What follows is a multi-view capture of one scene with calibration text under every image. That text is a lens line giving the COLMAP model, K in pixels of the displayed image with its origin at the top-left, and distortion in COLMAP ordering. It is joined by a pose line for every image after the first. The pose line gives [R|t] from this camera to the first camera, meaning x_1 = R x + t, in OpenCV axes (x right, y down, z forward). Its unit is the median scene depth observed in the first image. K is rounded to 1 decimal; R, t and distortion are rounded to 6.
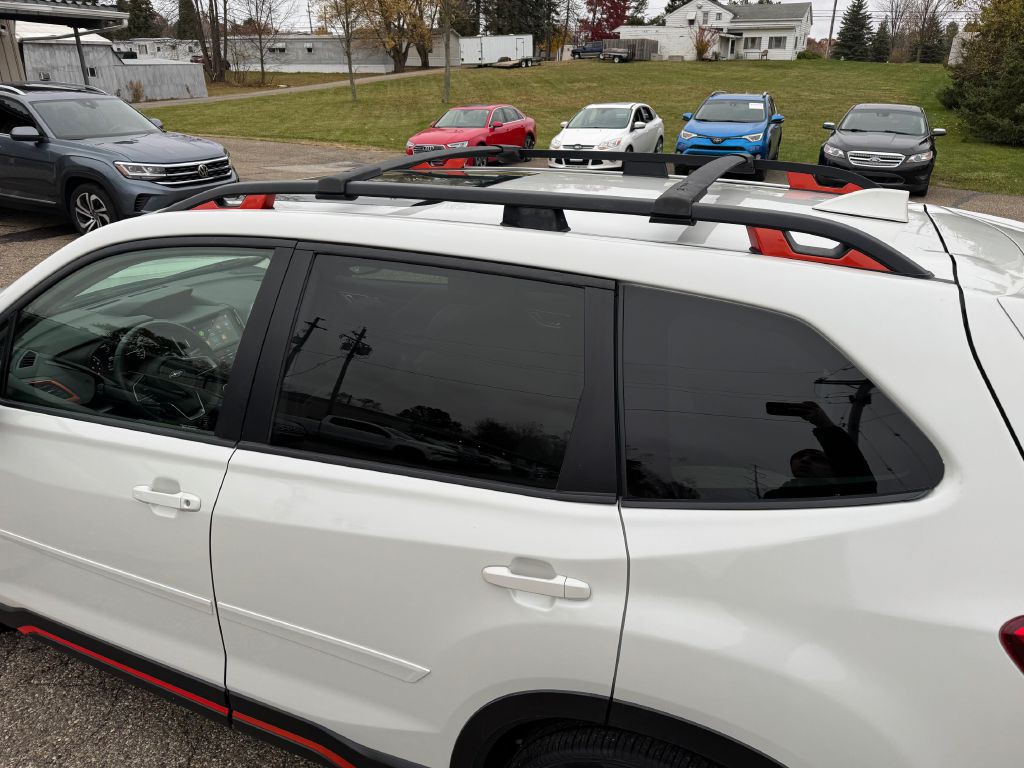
lens RADIAL K [[732.1, 0, 508.3], [0, 732.1, 385.6], [0, 0, 1]] dist [0.020310, -0.020336]
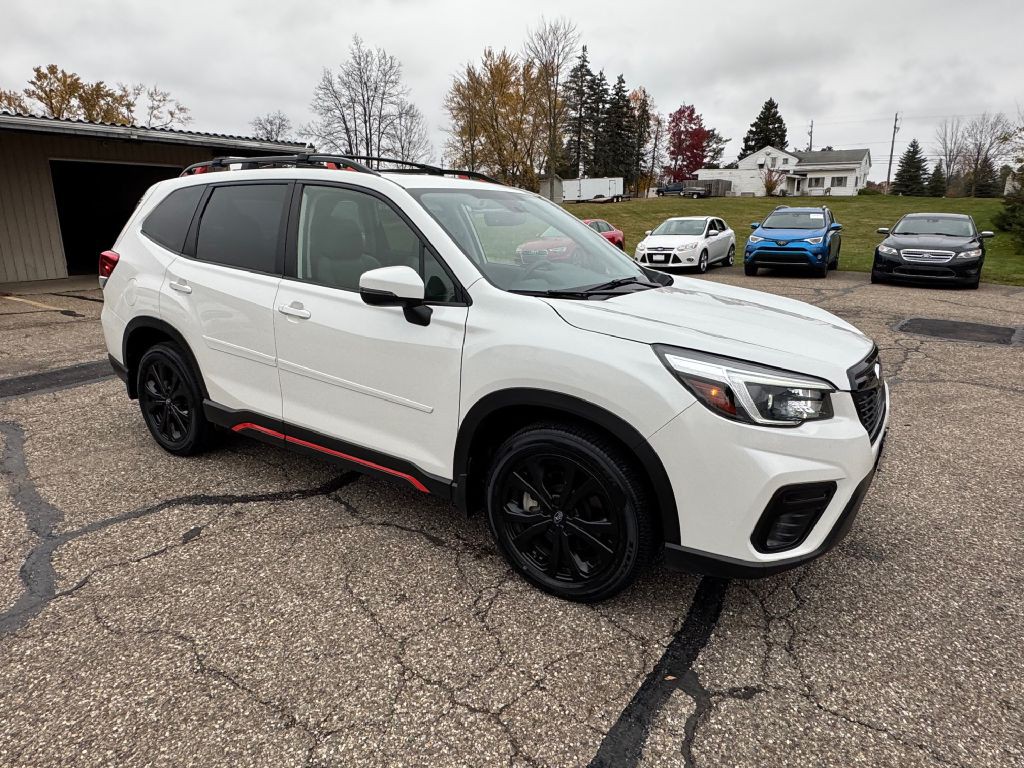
lens RADIAL K [[645.2, 0, 511.3], [0, 645.2, 377.4], [0, 0, 1]] dist [-0.002908, 0.001536]
pose [[0.990851, 0.026934, -0.132247, 0.000101], [-0.046676, 0.987805, -0.148532, 0.015166], [0.126634, 0.153346, 0.980025, -0.007354]]
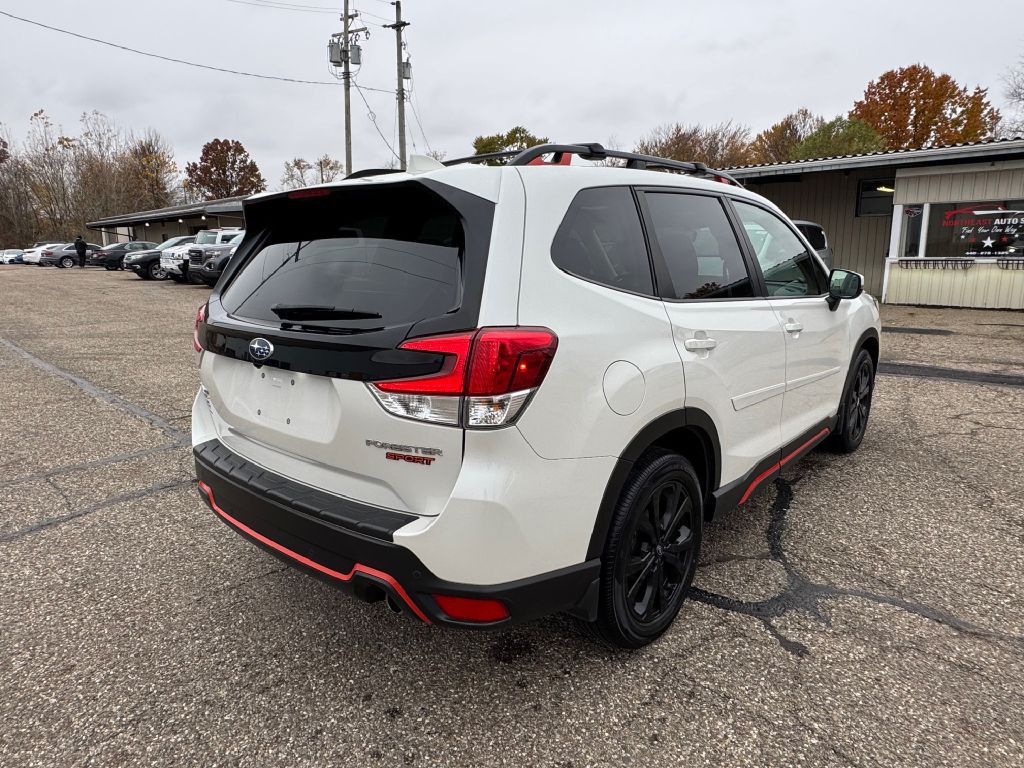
lens RADIAL K [[645.2, 0, 505.0], [0, 645.2, 382.8], [0, 0, 1]] dist [-0.002908, 0.001536]
pose [[-0.300852, 0.195401, -0.933438, 0.067499], [-0.355780, 0.885125, 0.299957, -0.011510], [0.884821, 0.422342, -0.196772, 0.060259]]
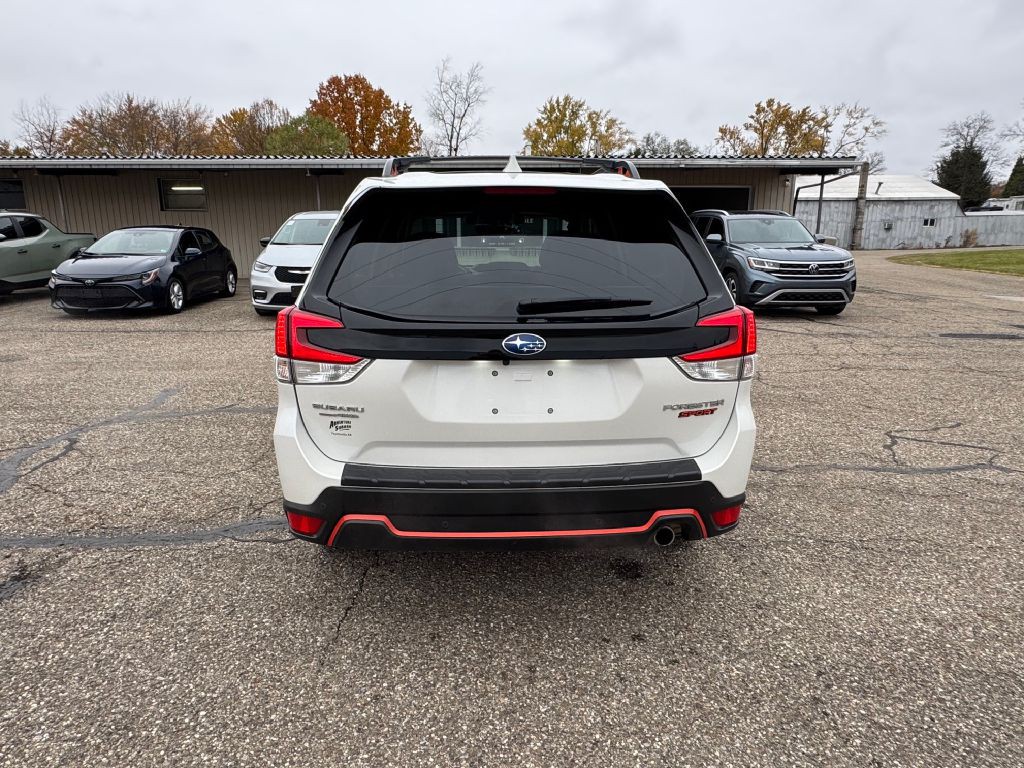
lens RADIAL K [[645.2, 0, 506.4], [0, 645.2, 386.9], [0, 0, 1]] dist [-0.002908, 0.001536]
pose [[0.448715, 0.206427, -0.869507, 0.069584], [-0.345893, 0.937241, 0.044007, 0.006099], [0.824022, 0.281010, 0.491956, 0.015559]]
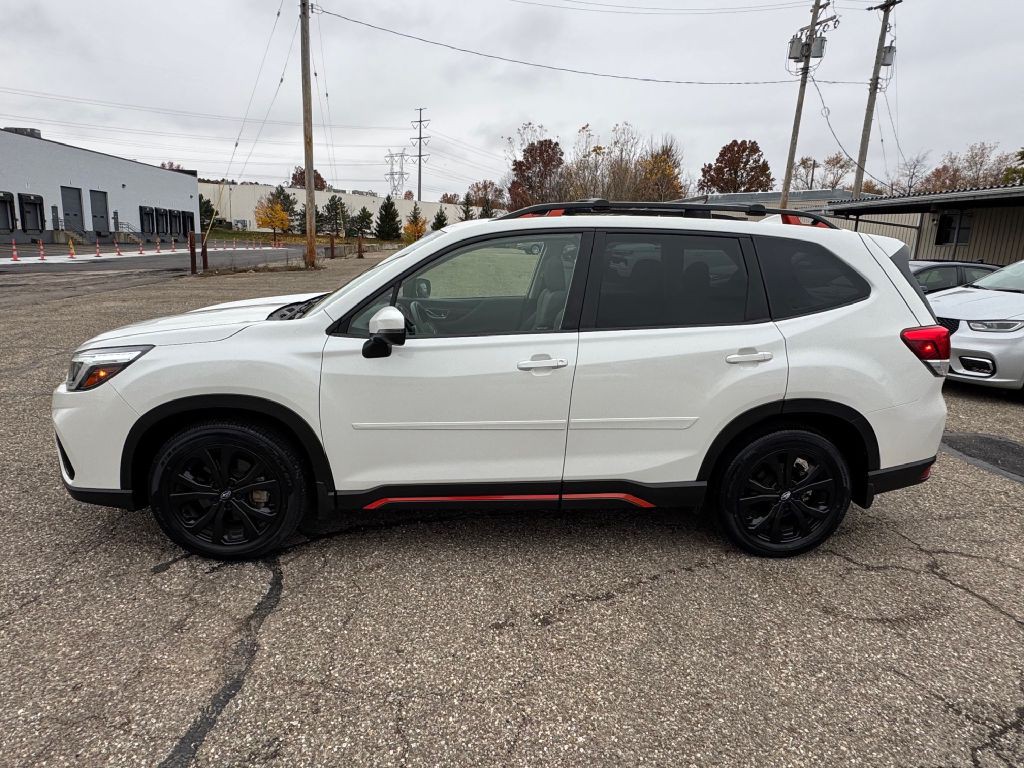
lens RADIAL K [[645.2, 0, 509.3], [0, 645.2, 384.5], [0, 0, 1]] dist [-0.002908, 0.001536]
pose [[-0.862158, 0.069039, -0.501913, 0.020752], [-0.239434, 0.817537, 0.523740, -0.043166], [0.446491, 0.571722, -0.688316, 0.126862]]
